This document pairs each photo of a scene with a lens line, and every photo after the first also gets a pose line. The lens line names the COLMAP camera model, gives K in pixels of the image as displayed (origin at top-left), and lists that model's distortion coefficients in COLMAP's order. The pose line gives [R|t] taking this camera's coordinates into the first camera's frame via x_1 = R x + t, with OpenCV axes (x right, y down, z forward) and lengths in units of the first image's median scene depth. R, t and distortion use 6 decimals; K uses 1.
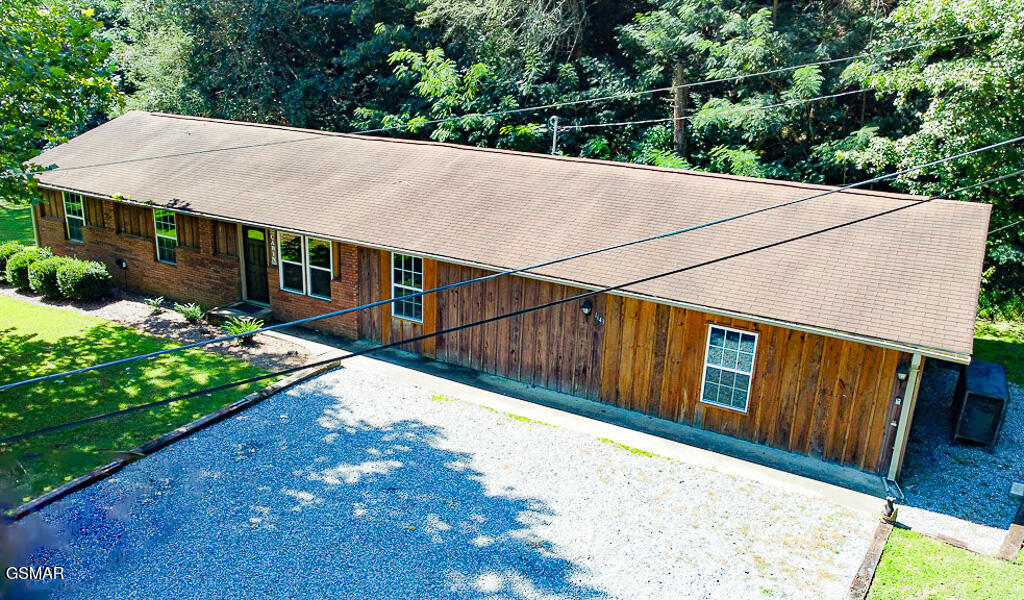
lens RADIAL K [[769.3, 0, 512.0], [0, 769.3, 300.0], [0, 0, 1]] dist [-0.023391, -0.001446]
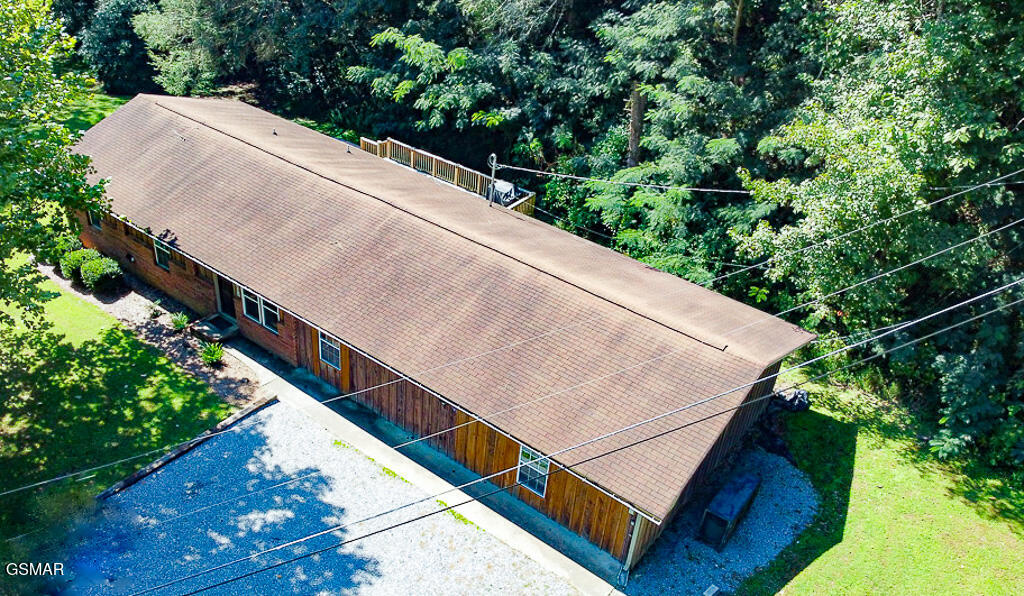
lens RADIAL K [[830.1, 0, 482.5], [0, 830.1, 311.3], [0, 0, 1]] dist [-0.033920, -0.000840]
pose [[0.988018, 0.106256, -0.111934, 0.270717], [-0.072895, 0.960547, 0.268393, -0.467256], [0.136036, -0.257018, 0.956784, -0.286979]]
